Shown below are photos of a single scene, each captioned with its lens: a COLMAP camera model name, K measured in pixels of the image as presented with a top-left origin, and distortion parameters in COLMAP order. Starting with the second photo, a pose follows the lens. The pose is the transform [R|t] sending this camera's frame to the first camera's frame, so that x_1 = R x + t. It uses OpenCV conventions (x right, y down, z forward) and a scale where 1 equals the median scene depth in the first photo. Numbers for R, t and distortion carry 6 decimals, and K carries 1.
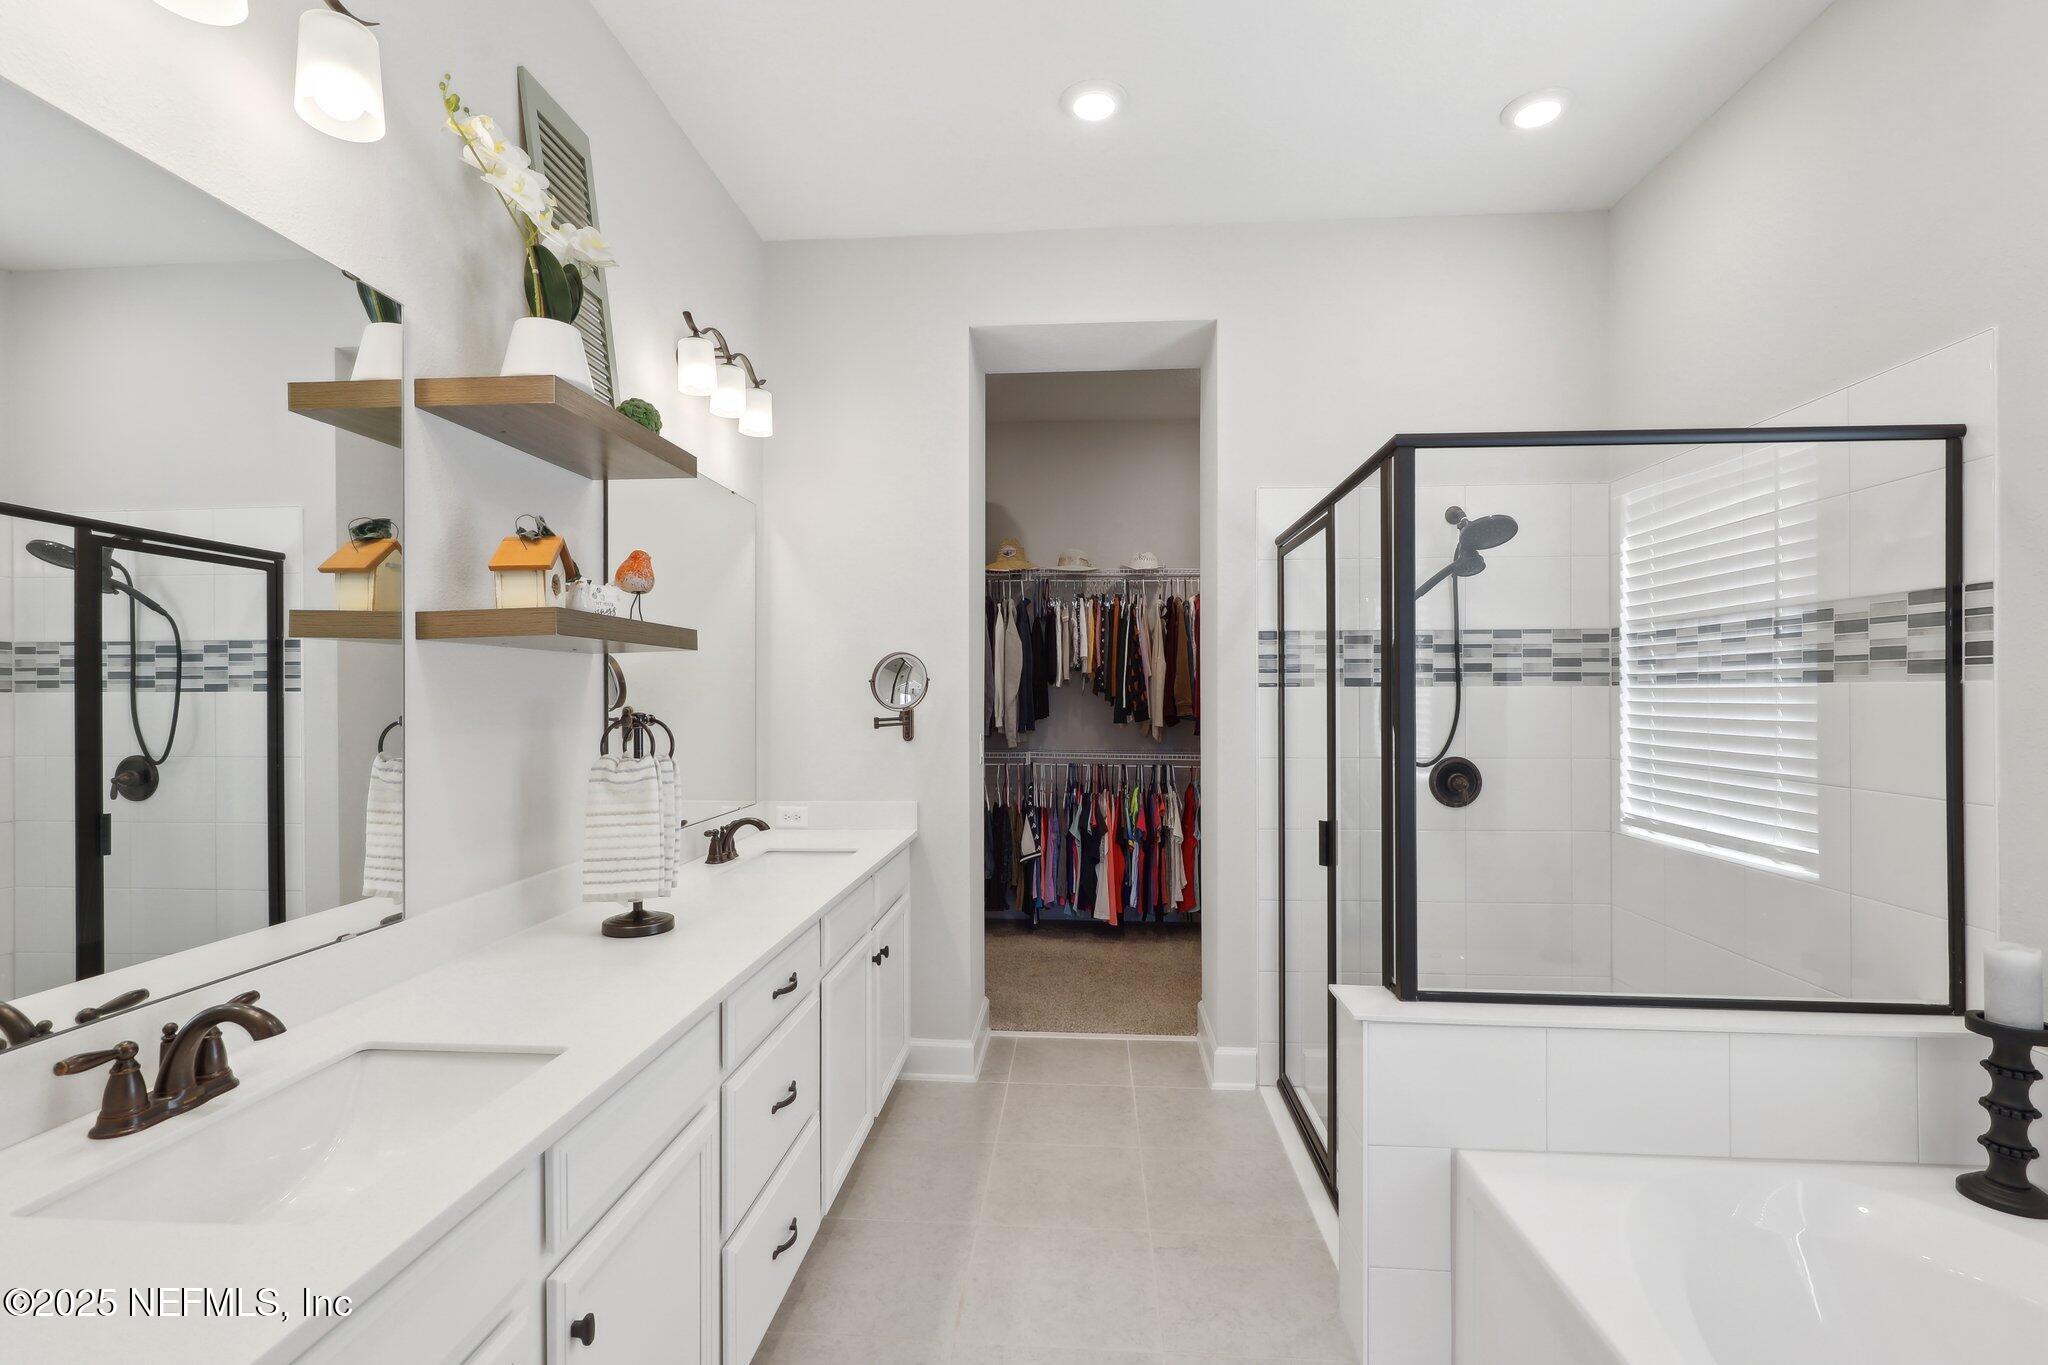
lens RADIAL K [[924.1, 0, 1024.3], [0, 924.1, 693.3], [0, 0, 1]] dist [0.002453, 0.000220]
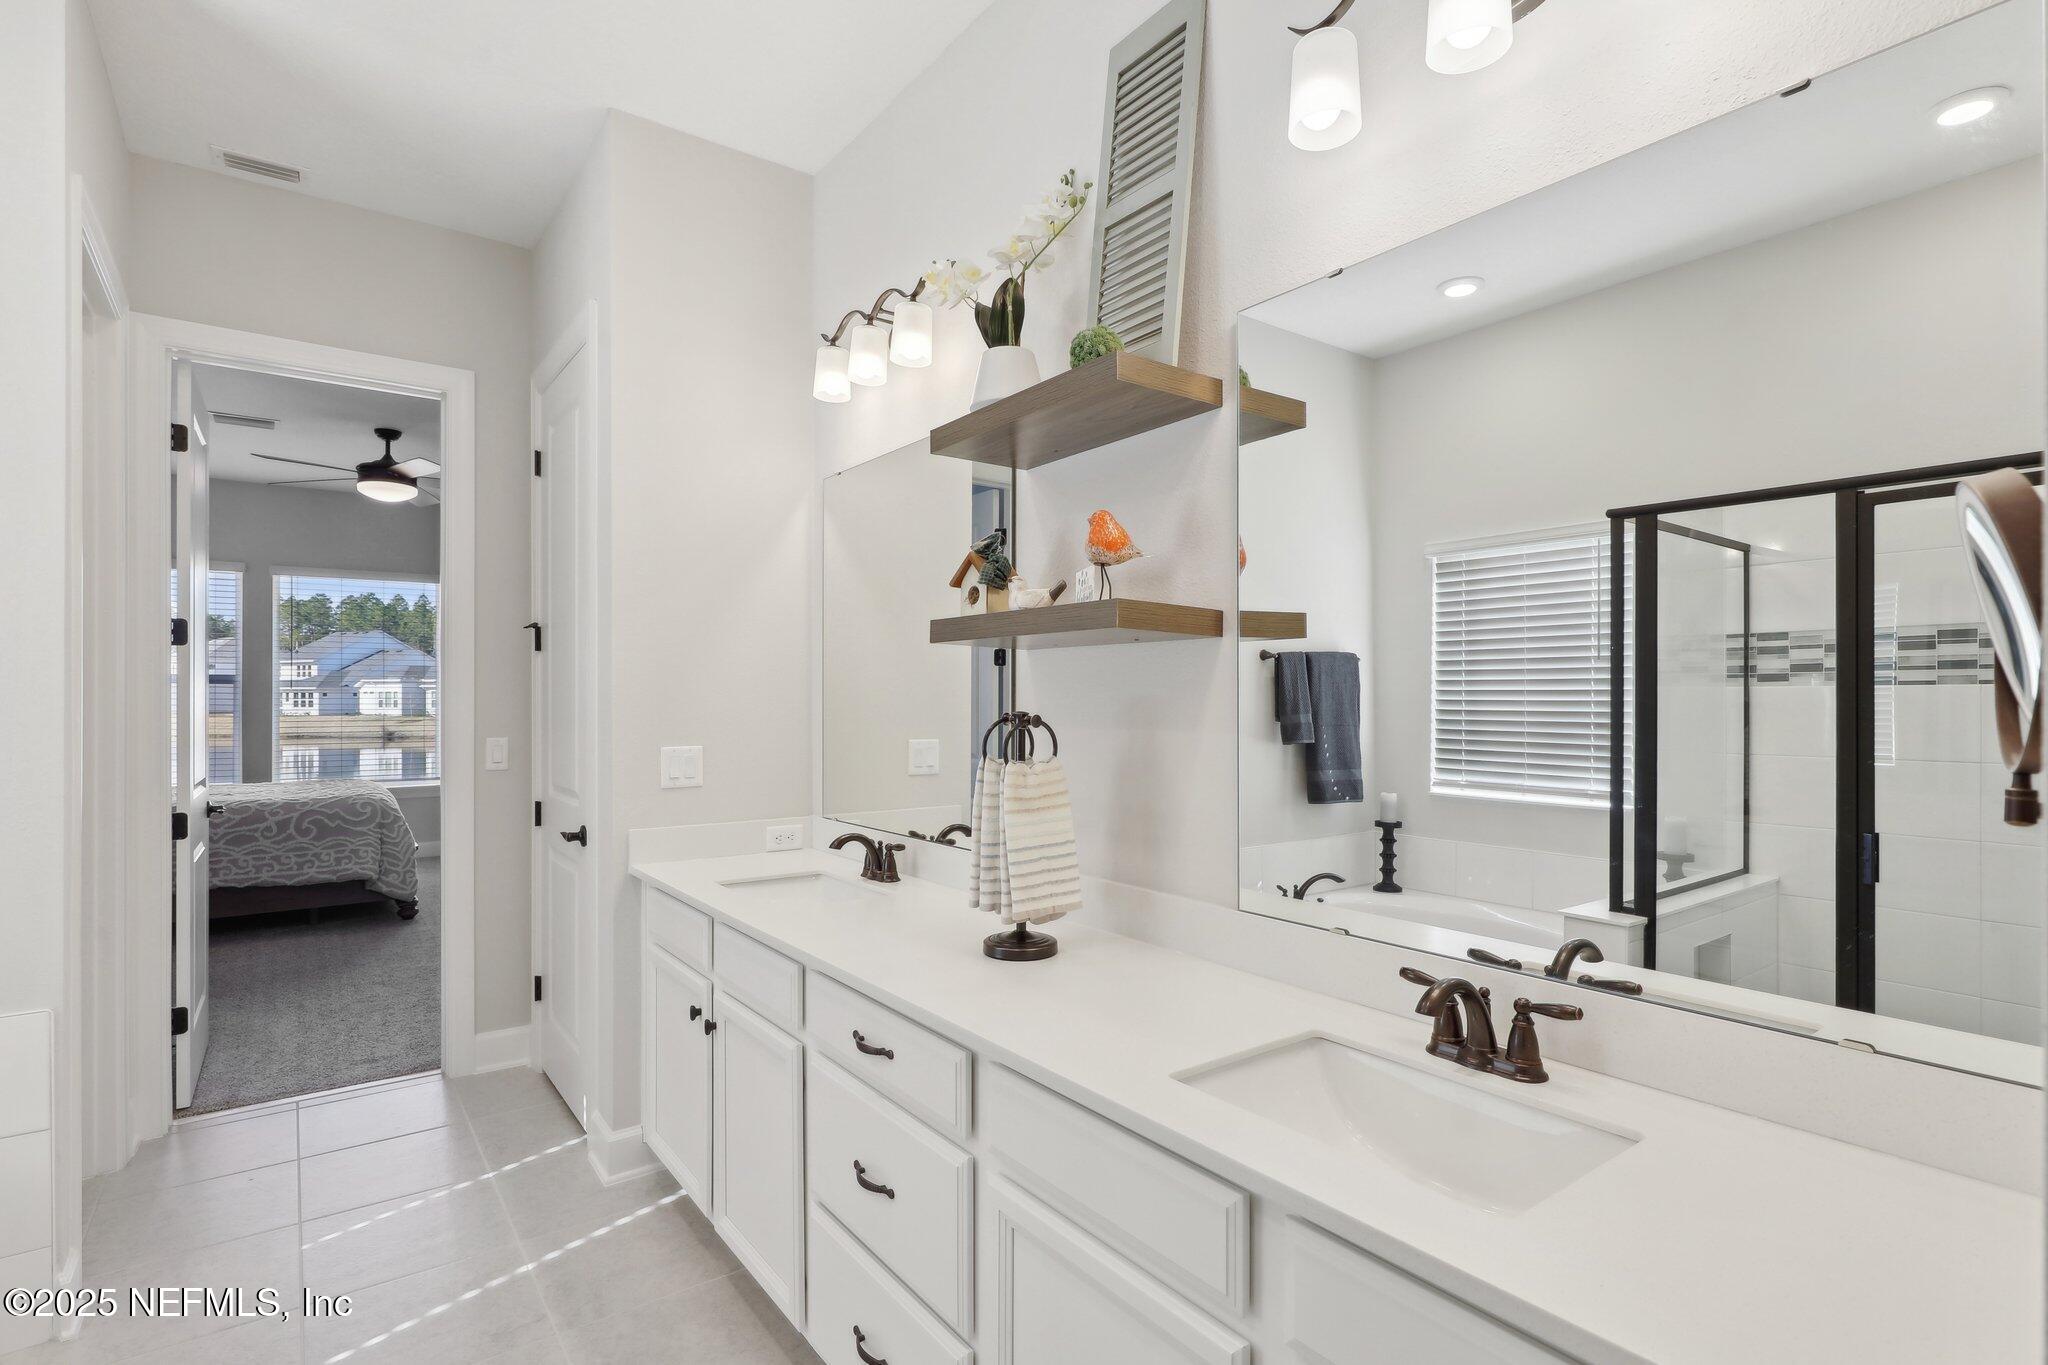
lens RADIAL K [[963.4, 0, 1029.4], [0, 963.4, 691.5], [0, 0, 1]] dist [-0.003934, -0.000349]
pose [[-0.745830, 0.004930, -0.666119, 0.123098], [0.004949, 0.999986, 0.001860, -0.000564], [0.666118, -0.001910, -0.745844, 1.020667]]
